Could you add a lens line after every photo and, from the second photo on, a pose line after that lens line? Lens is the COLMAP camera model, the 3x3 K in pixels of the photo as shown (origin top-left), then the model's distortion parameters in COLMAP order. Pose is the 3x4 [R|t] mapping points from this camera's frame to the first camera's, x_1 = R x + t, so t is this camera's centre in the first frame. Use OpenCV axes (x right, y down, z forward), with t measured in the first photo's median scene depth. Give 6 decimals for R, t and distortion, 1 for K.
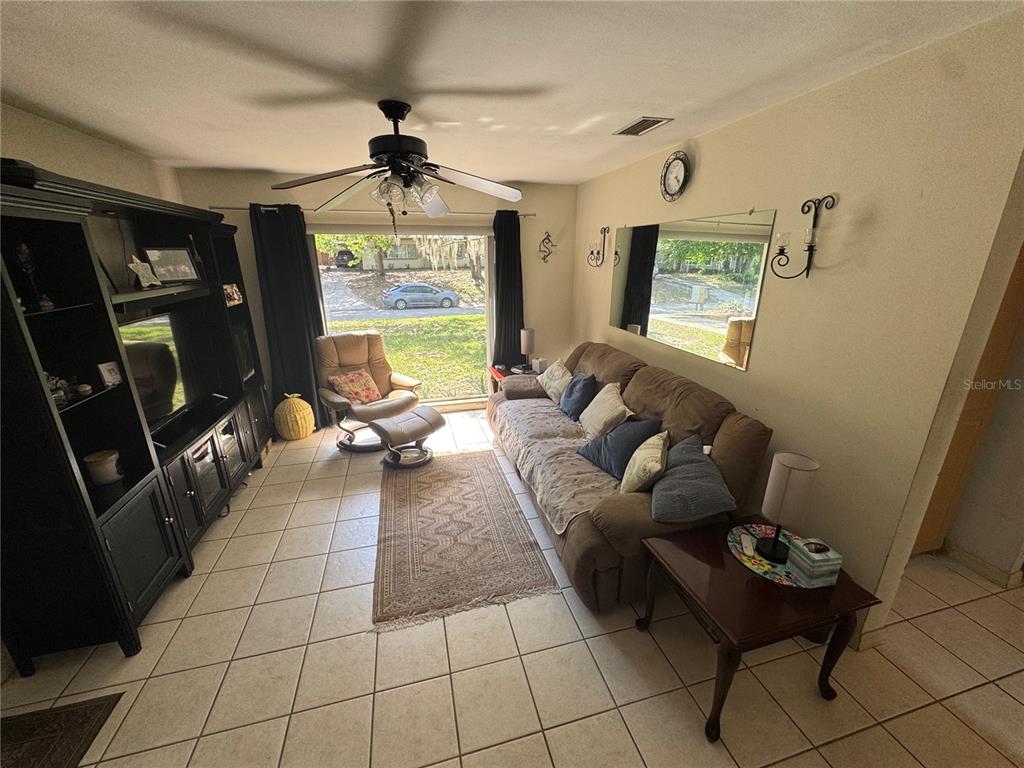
lens RADIAL K [[408.3, 0, 512.4], [0, 408.3, 385.4], [0, 0, 1]] dist [-0.003160, 0.000556]
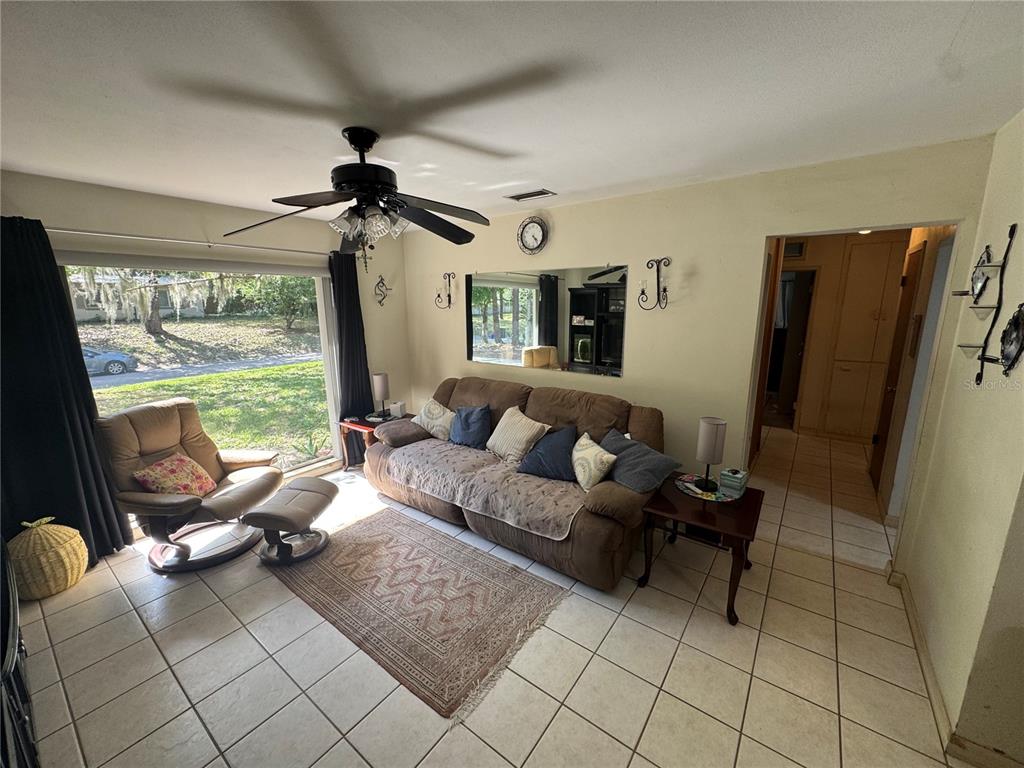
lens RADIAL K [[408.3, 0, 513.2], [0, 408.3, 385.2], [0, 0, 1]] dist [-0.003160, 0.000556]
pose [[0.783378, -0.126971, 0.608438, -0.392973], [0.193733, 0.980025, -0.044920, -0.012929], [-0.590582, 0.153064, 0.792329, 0.091601]]
